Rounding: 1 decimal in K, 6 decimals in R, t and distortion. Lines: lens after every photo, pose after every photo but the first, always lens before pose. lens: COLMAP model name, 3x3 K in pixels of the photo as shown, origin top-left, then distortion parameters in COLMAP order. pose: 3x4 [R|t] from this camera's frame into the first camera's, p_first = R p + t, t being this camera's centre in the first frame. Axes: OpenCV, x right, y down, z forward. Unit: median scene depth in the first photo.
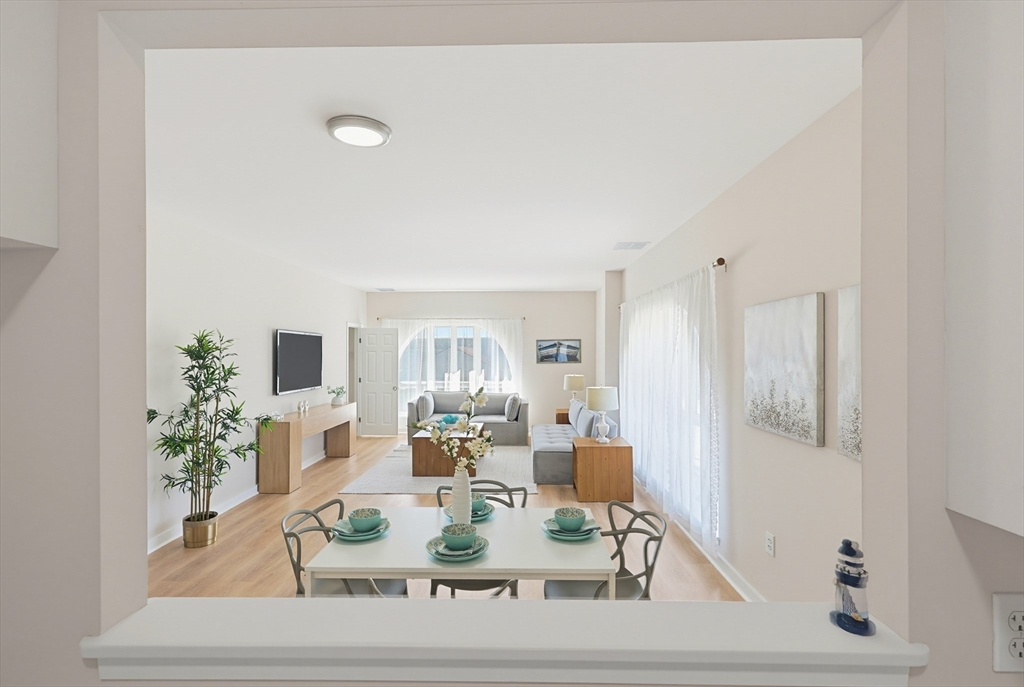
lens RADIAL K [[472.3, 0, 512.0], [0, 472.3, 343.5], [0, 0, 1]] dist [-0.001008, -0.000583]
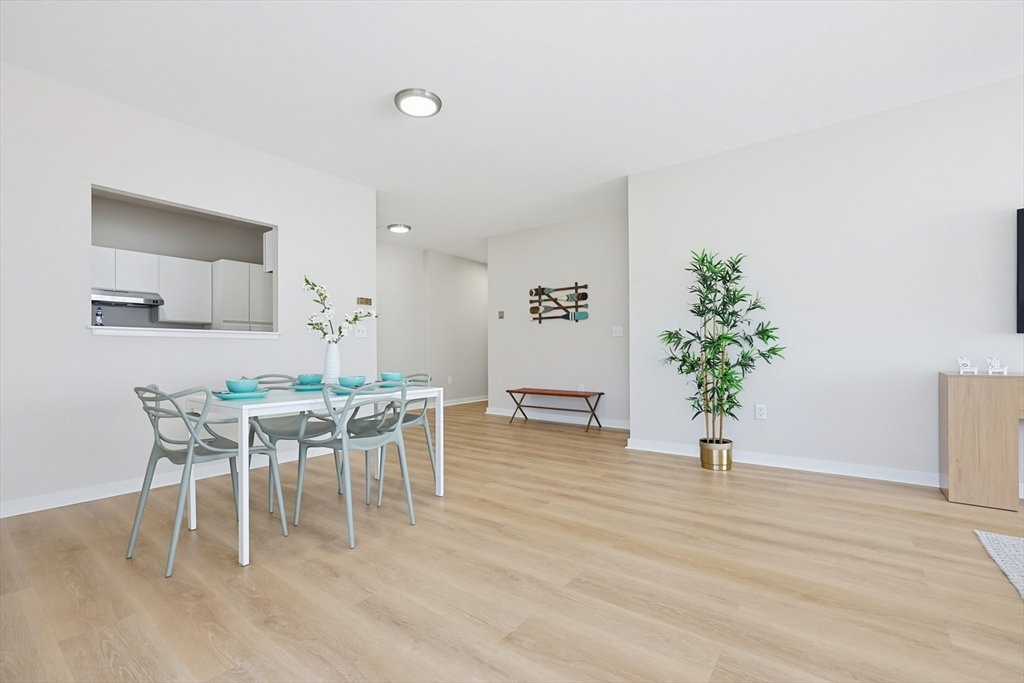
lens RADIAL K [[437.3, 0, 517.9], [0, 437.3, 345.1], [0, 0, 1]] dist [0.014338, -0.000066]
pose [[-0.561455, 0.004044, -0.827498, 0.167262], [0.030552, 0.999408, -0.015845, 0.080513], [0.826943, -0.034178, -0.561246, 0.567922]]
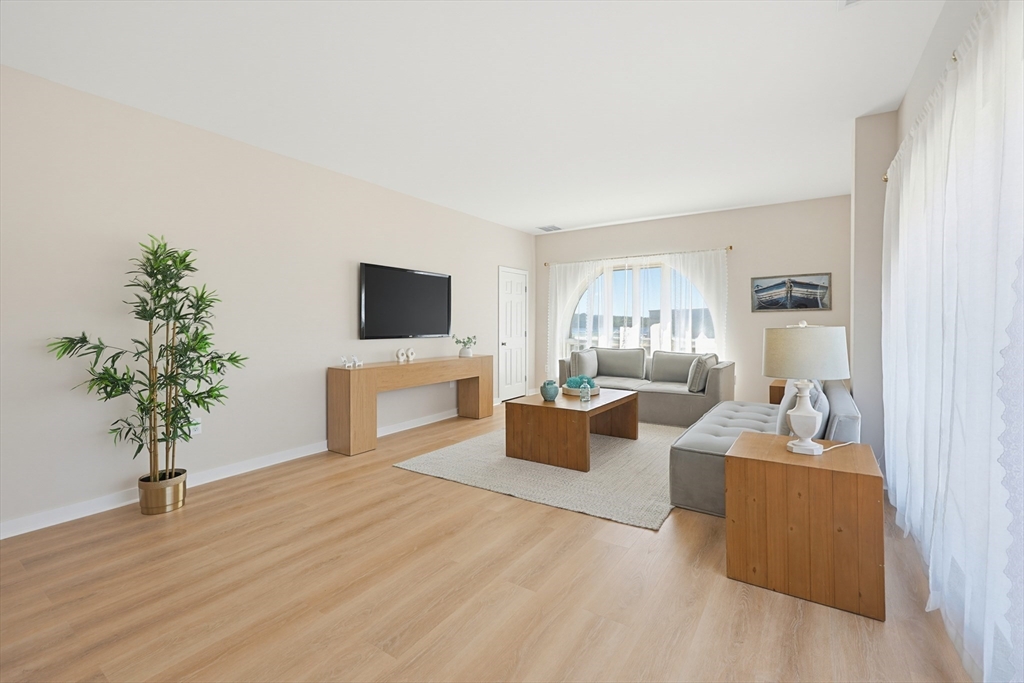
lens RADIAL K [[435.4, 0, 521.6], [0, 435.4, 331.9], [0, 0, 1]] dist [0.002660, 0.000067]
pose [[0.848909, 0.006119, -0.528503, 0.118312], [0.012986, 0.999390, 0.032430, 0.052356], [0.528379, -0.034393, 0.848312, 0.337130]]
